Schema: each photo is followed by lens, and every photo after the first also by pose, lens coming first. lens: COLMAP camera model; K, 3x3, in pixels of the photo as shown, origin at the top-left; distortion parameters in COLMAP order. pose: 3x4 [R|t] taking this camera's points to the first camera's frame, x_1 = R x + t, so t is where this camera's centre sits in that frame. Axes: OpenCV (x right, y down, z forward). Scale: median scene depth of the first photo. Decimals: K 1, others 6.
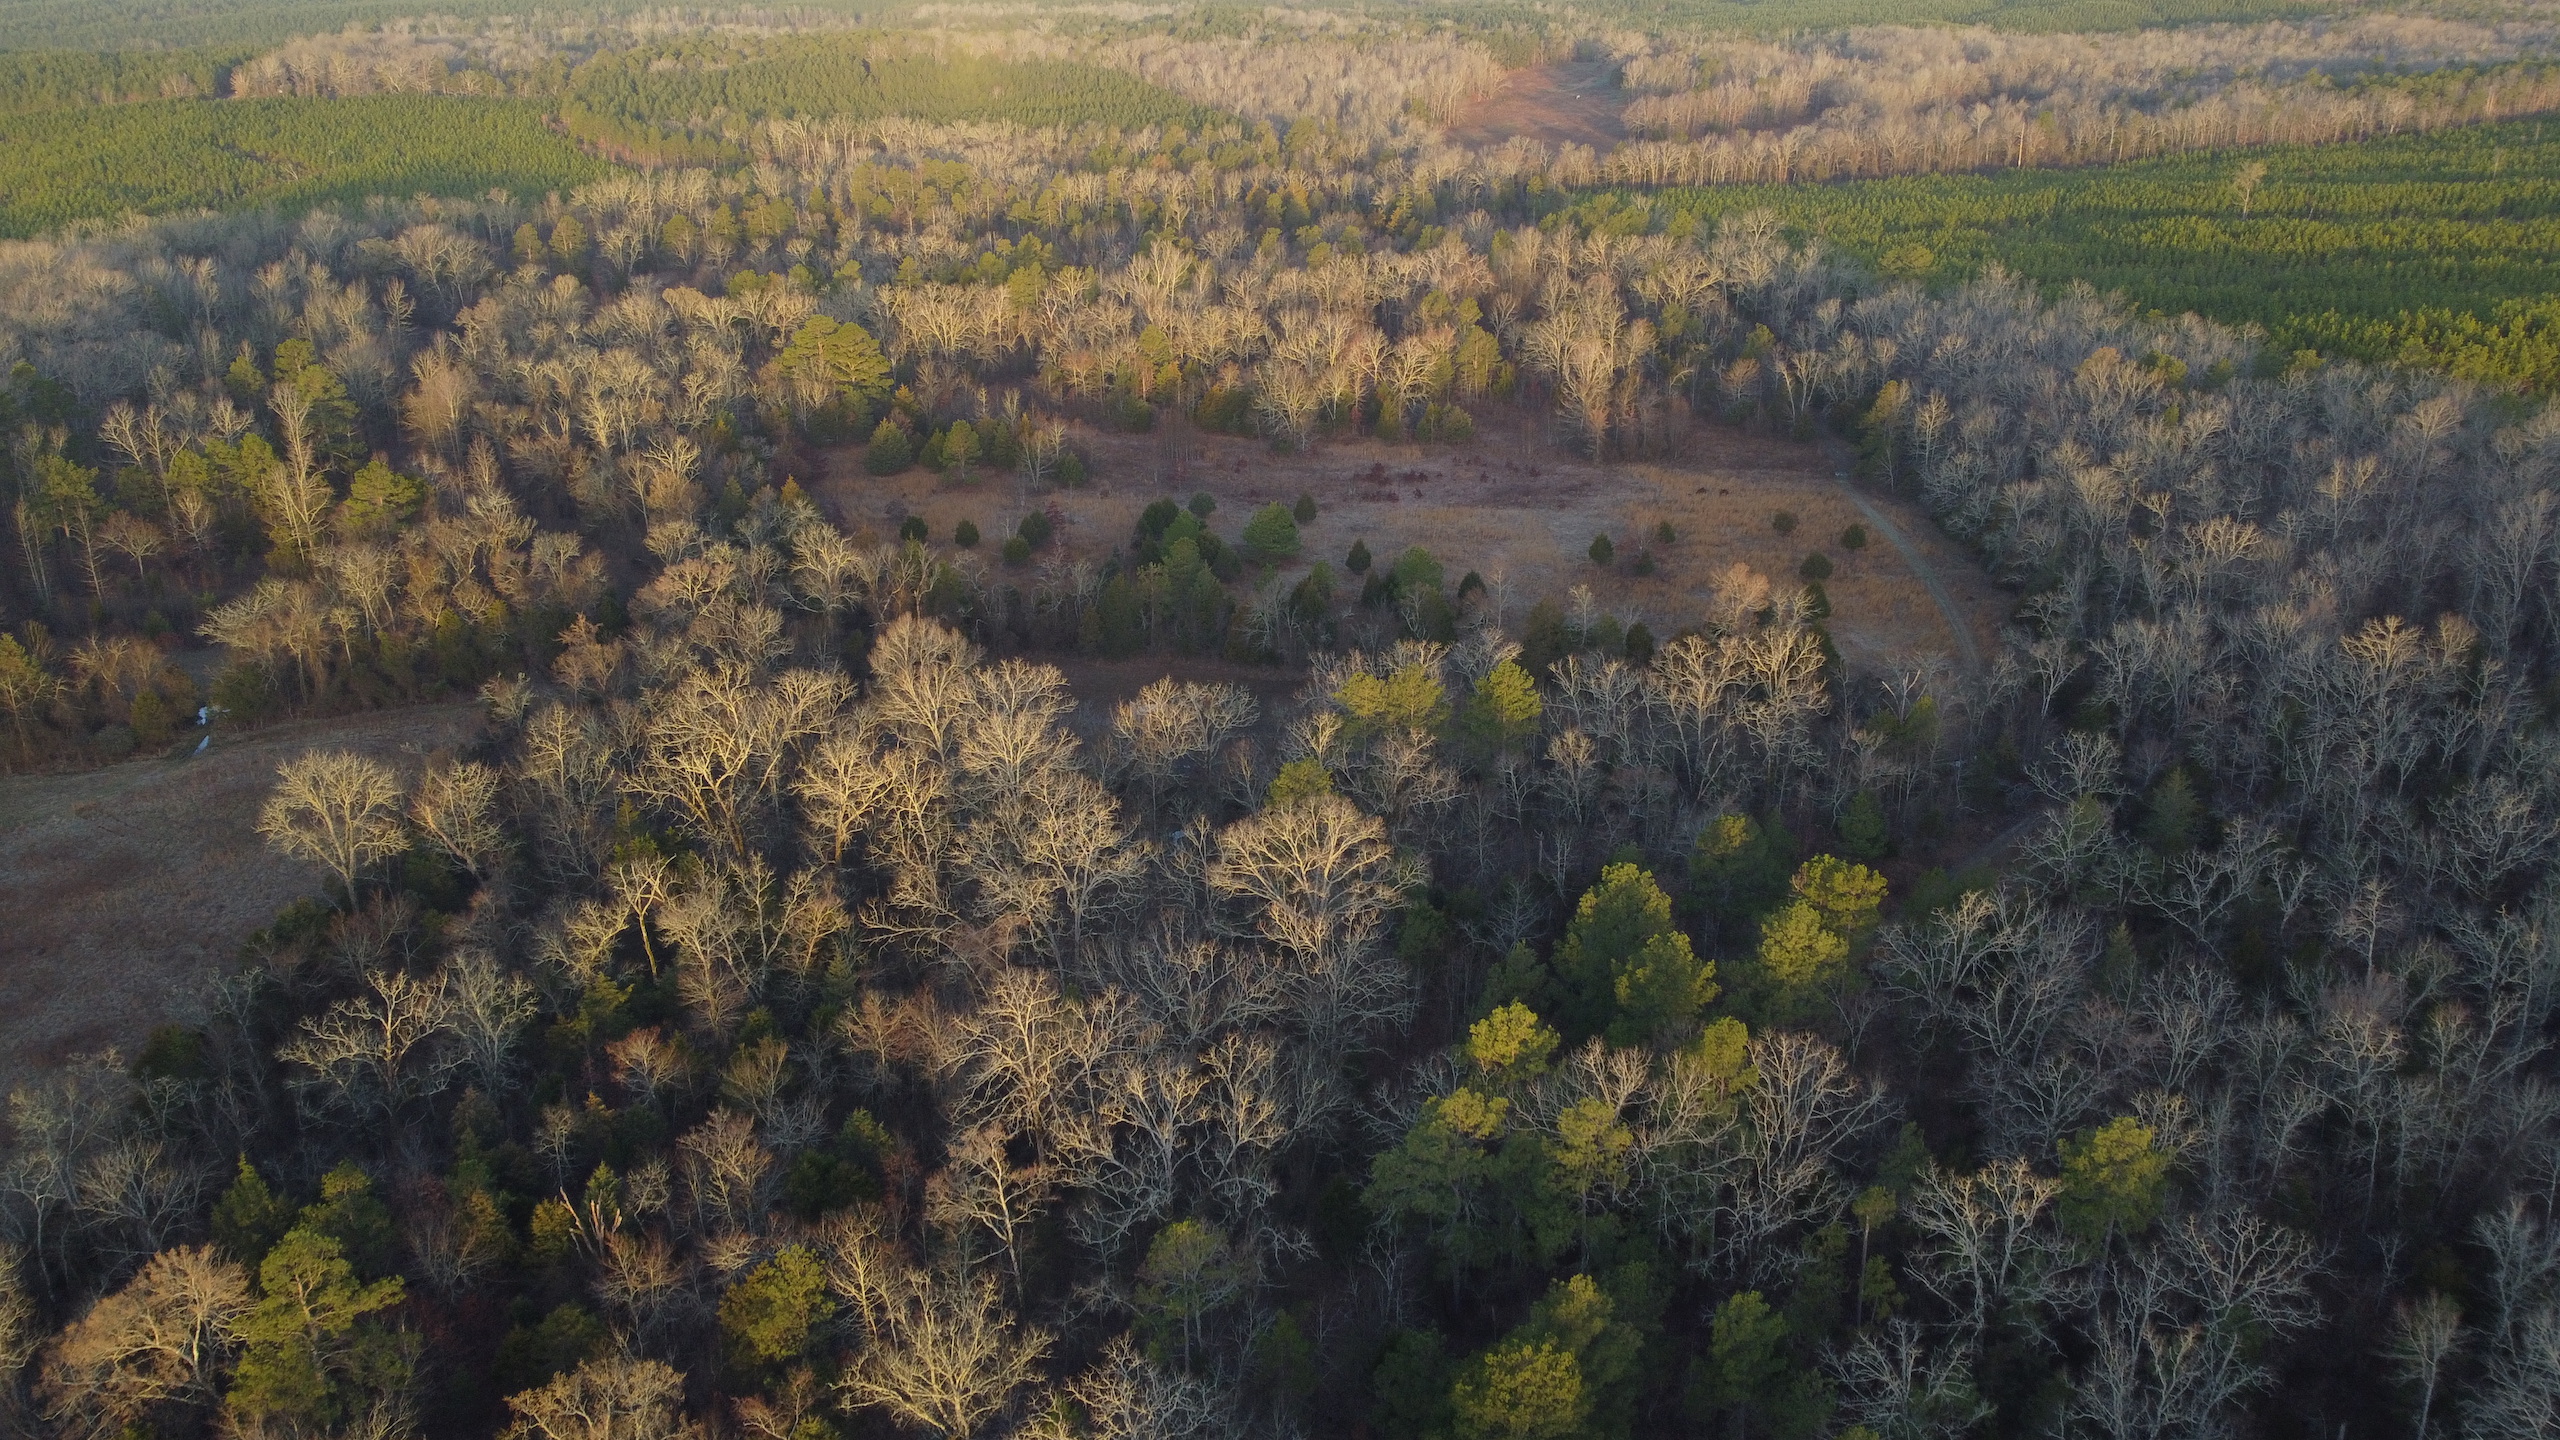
lens RADIAL K [[1932.3, 0, 1280.0], [0, 1932.3, 720.0], [0, 0, 1]] dist [-0.002402, -0.003319]
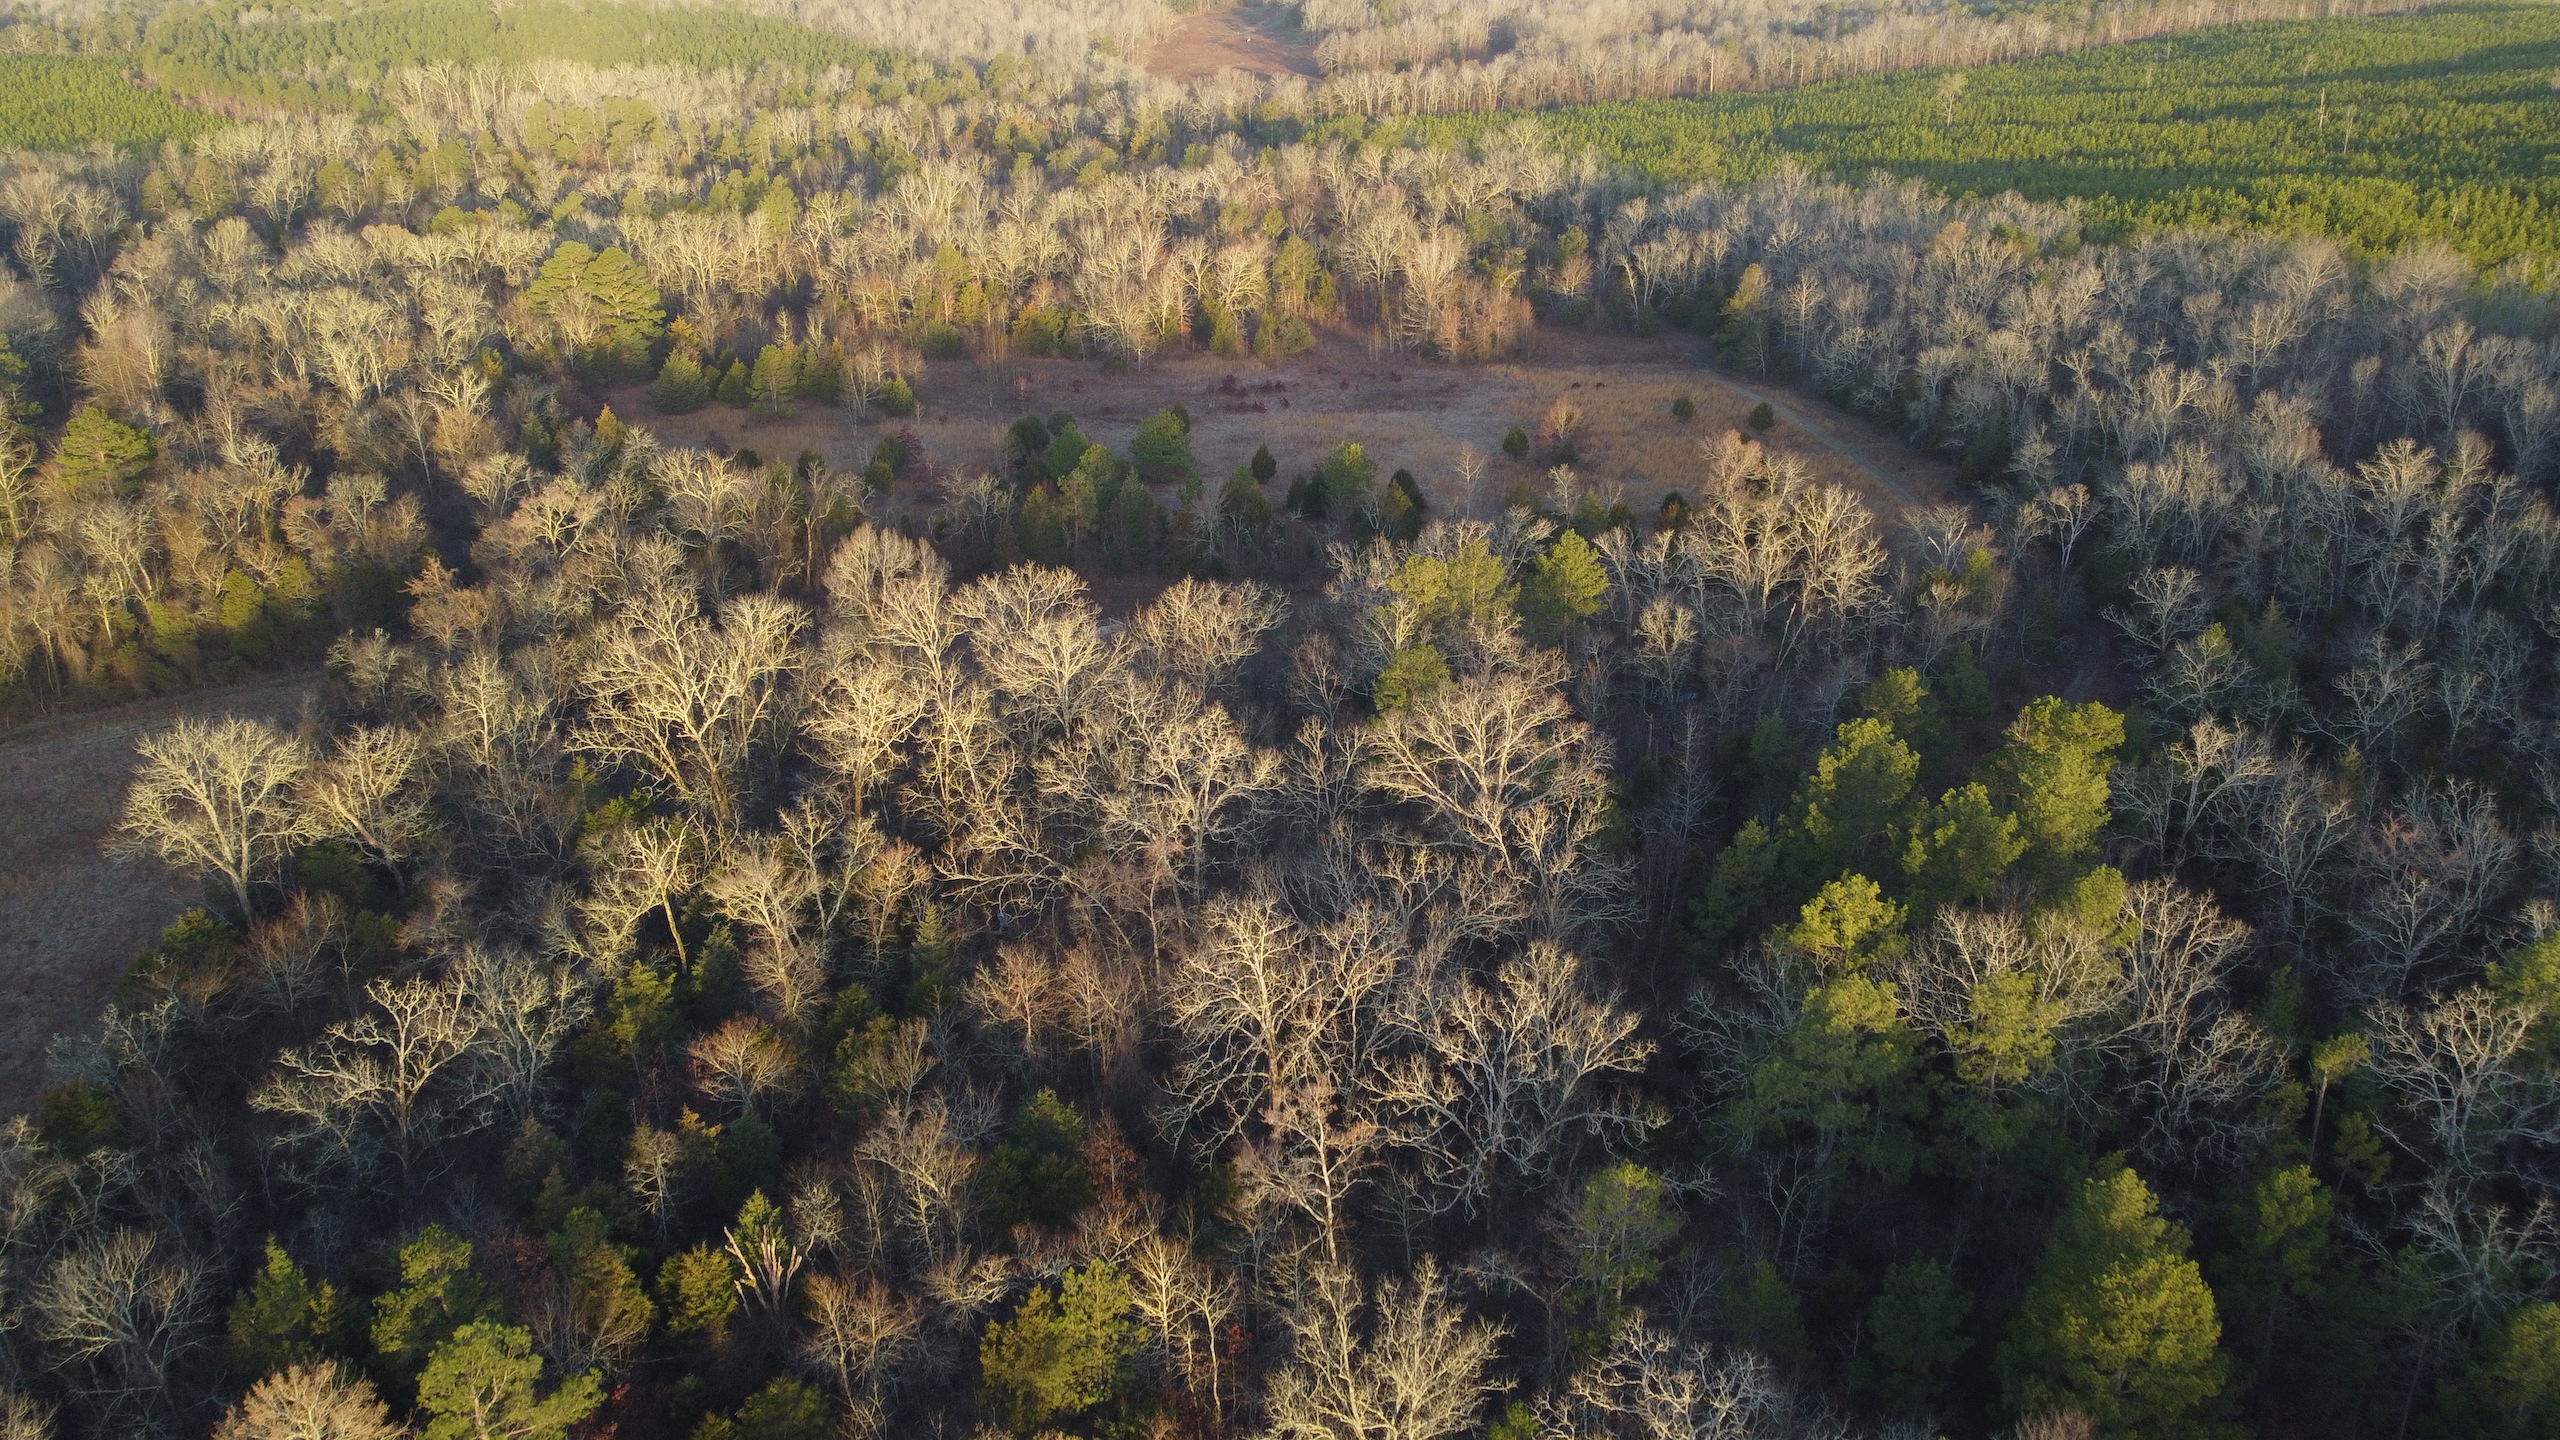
lens RADIAL K [[1932.3, 0, 1280.0], [0, 1932.3, 720.0], [0, 0, 1]] dist [-0.002402, -0.003319]
pose [[0.980815, -0.076630, 0.179248, -0.091630], [0.074496, 0.997048, 0.018615, 0.014813], [-0.180145, -0.004905, 0.983628, 0.070551]]
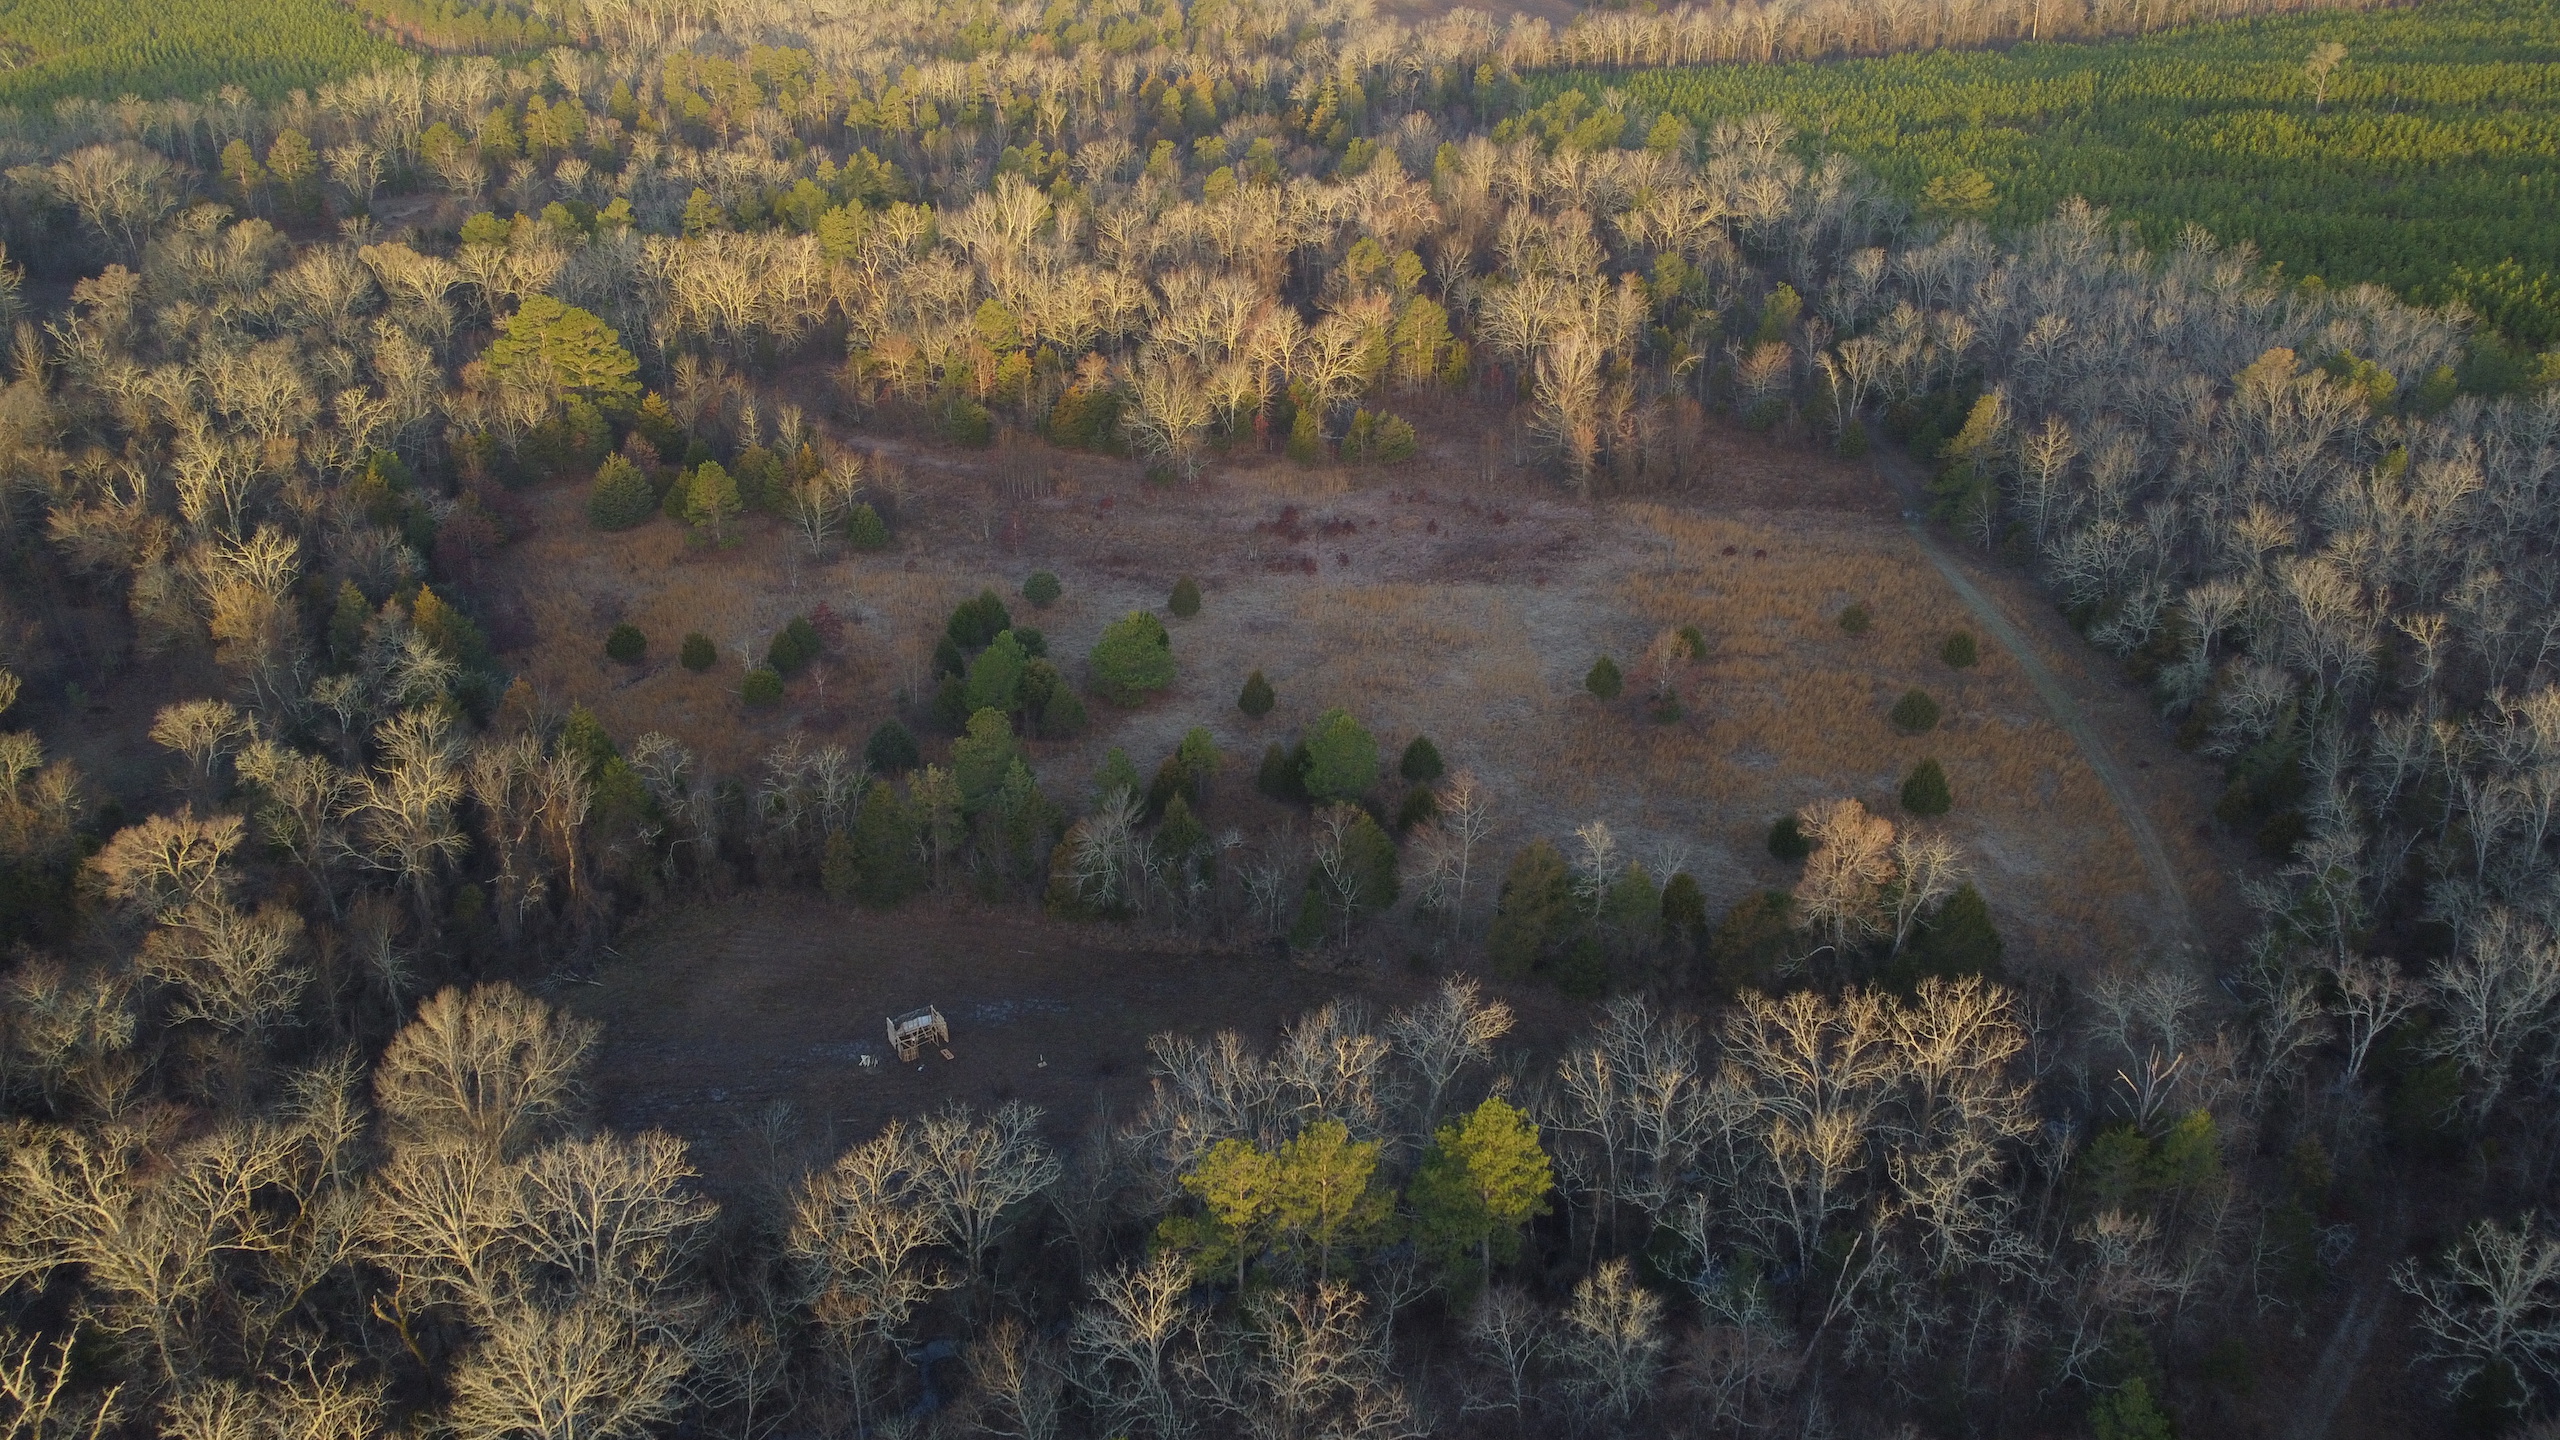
lens RADIAL K [[1932.3, 0, 1280.0], [0, 1932.3, 720.0], [0, 0, 1]] dist [-0.002402, -0.003319]
pose [[0.999392, -0.016752, 0.030567, 0.020506], [0.014472, 0.997204, 0.073318, -0.092536], [-0.031709, -0.072831, 0.996840, 0.226119]]
